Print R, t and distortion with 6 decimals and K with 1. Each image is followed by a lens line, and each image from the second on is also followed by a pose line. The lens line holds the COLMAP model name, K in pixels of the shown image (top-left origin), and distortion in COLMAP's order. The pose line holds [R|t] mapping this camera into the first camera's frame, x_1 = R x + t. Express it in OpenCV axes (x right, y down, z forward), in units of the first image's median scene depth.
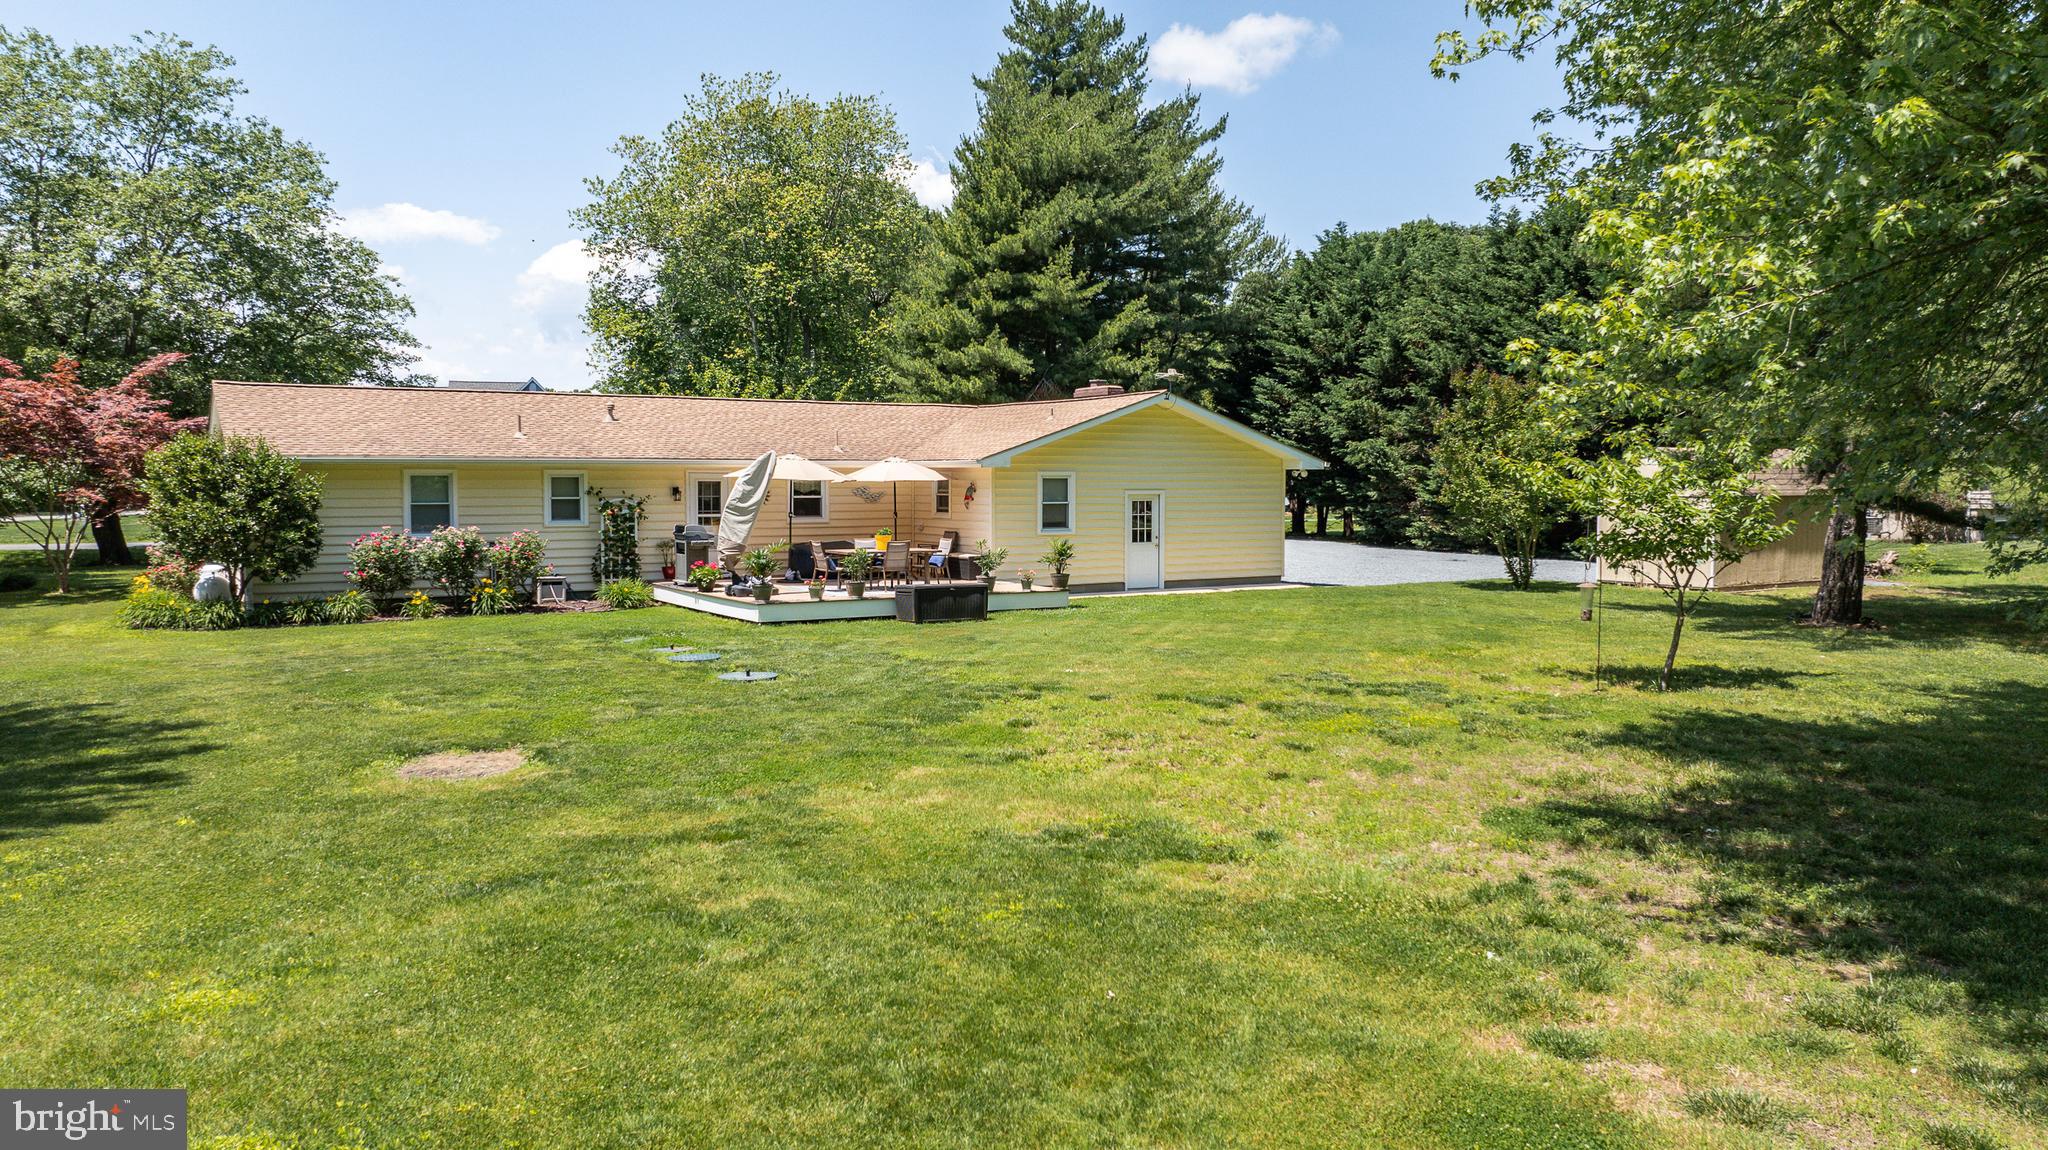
lens RADIAL K [[1437.5, 0, 1024.0], [0, 1437.5, 575.0], [0, 0, 1]] dist [-0.017005, 0.003899]
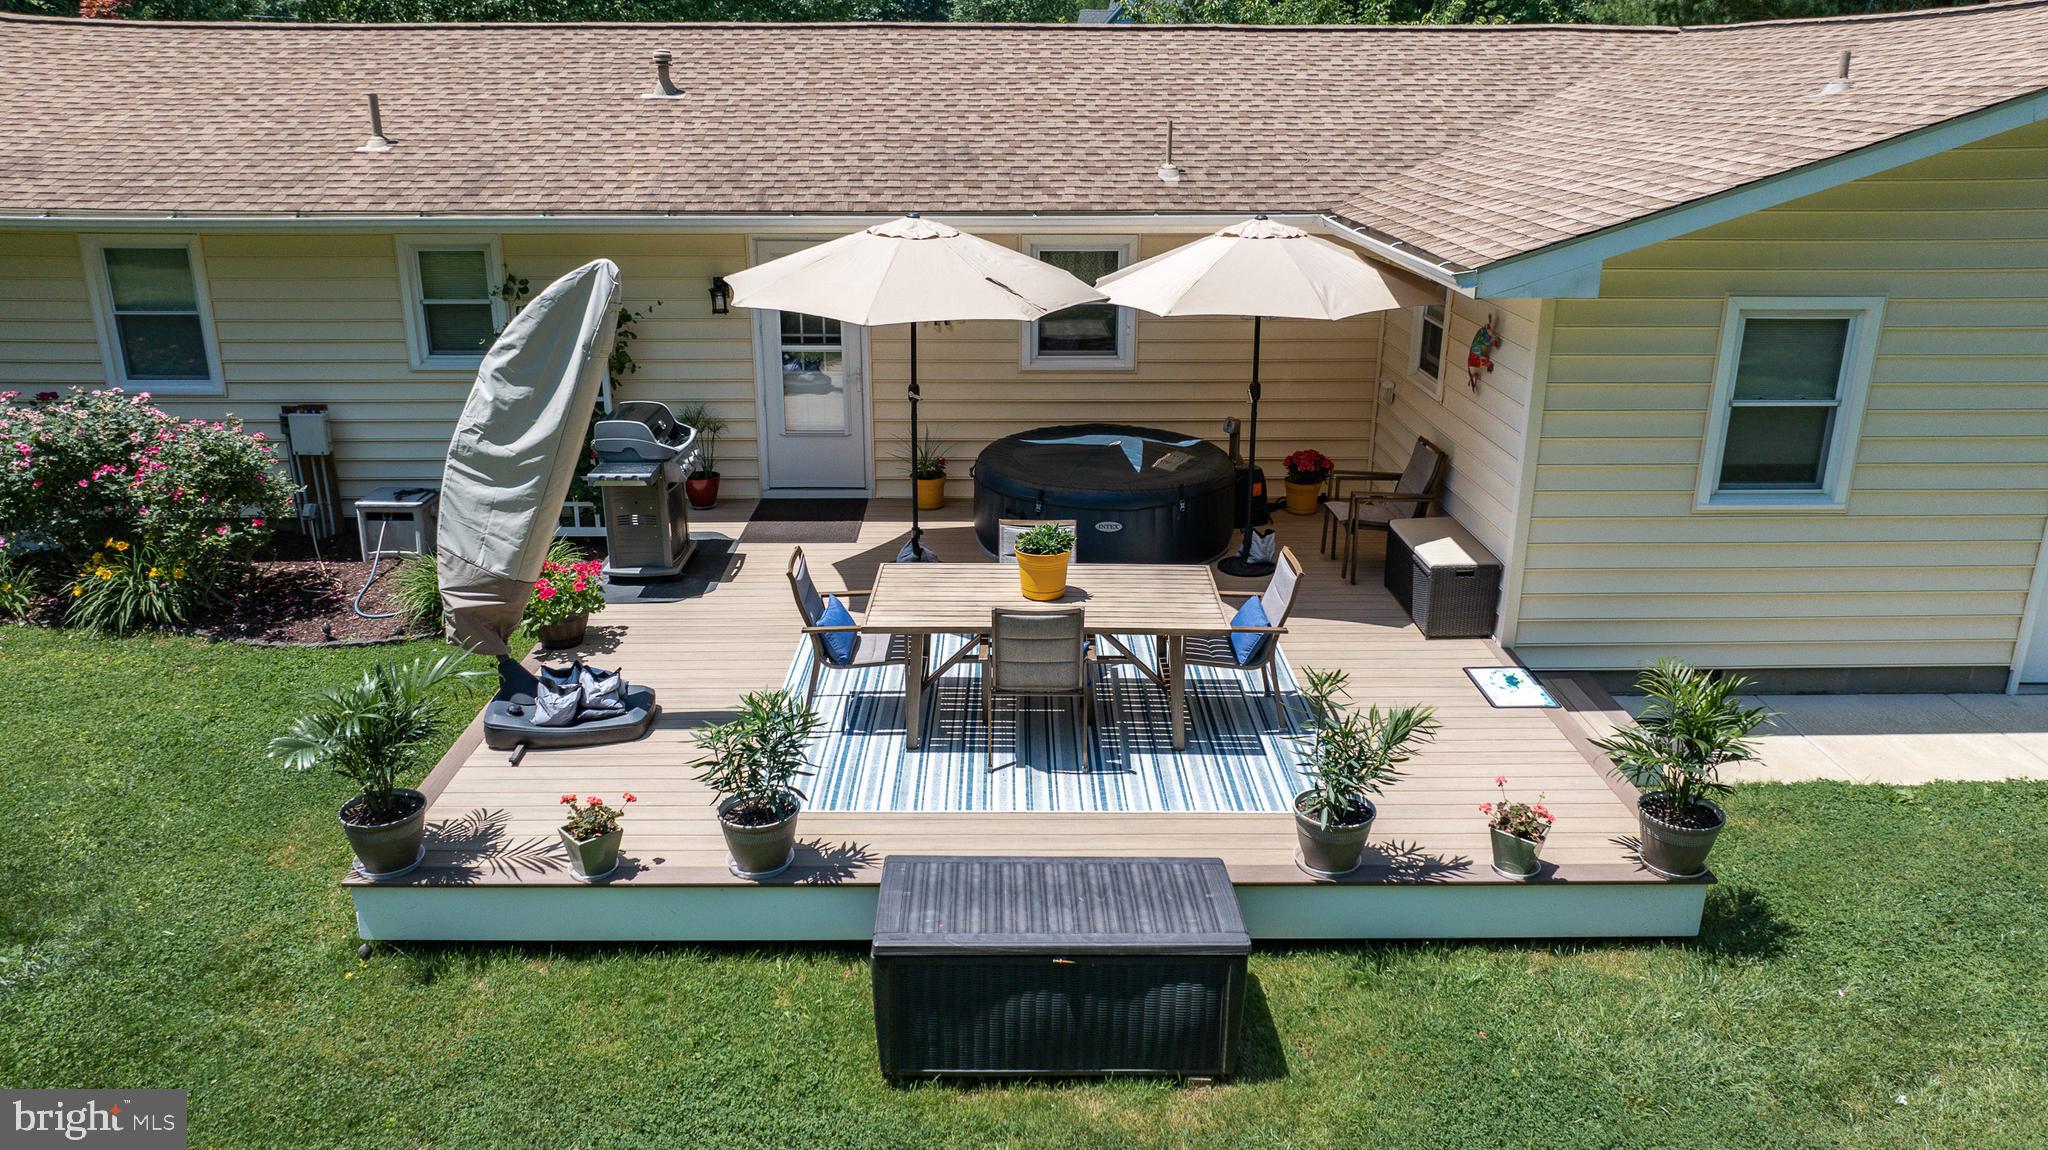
lens RADIAL K [[1437.5, 0, 1024.0], [0, 1437.5, 575.0], [0, 0, 1]] dist [-0.017005, 0.003899]
pose [[0.855841, 0.170189, -0.488438, 0.037839], [-0.036025, 0.961638, 0.271946, -0.090670], [0.515982, -0.215146, 0.829141, 0.676259]]
